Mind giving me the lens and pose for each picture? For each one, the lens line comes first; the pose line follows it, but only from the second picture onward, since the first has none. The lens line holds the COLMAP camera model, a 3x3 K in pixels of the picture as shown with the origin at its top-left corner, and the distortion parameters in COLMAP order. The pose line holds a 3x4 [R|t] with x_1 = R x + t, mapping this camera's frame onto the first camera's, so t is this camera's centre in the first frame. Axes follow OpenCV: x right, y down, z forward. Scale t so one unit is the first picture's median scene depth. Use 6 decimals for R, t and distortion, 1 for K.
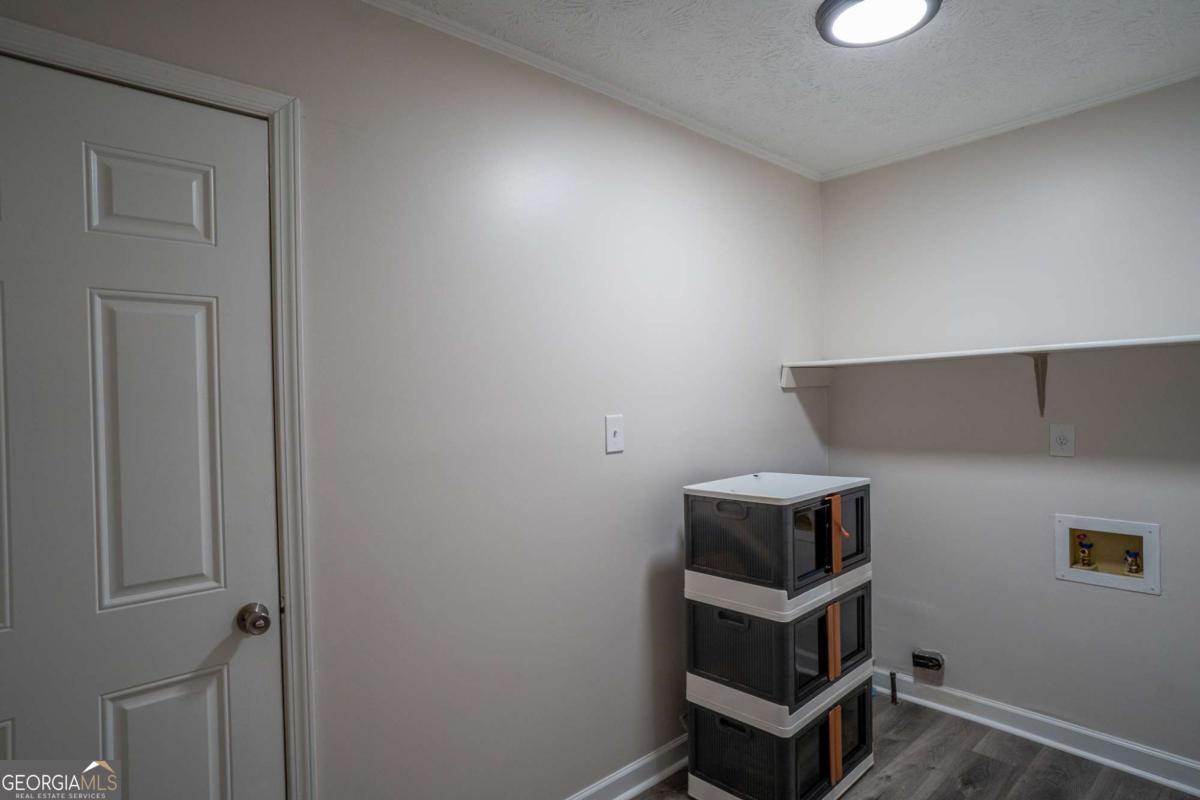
lens RADIAL K [[663.4, 0, 608.2], [0, 663.4, 395.7], [0, 0, 1]] dist [-0.024363, 0.020198]
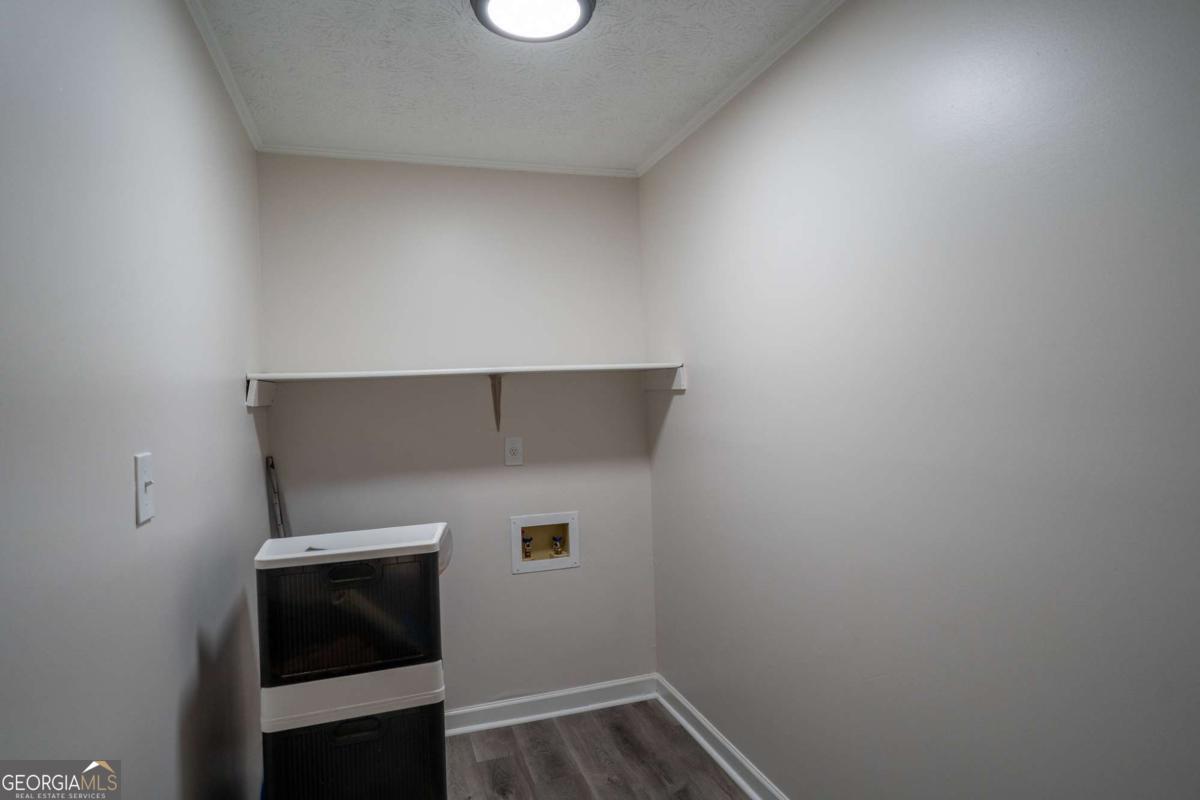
lens RADIAL K [[663.4, 0, 605.4], [0, 663.4, 397.6], [0, 0, 1]] dist [-0.024363, 0.020198]
pose [[0.418049, 0.007126, 0.908397, -0.292418], [0.020076, 0.999653, -0.017081, -0.002731], [-0.908203, 0.025378, 0.417761, 0.376278]]
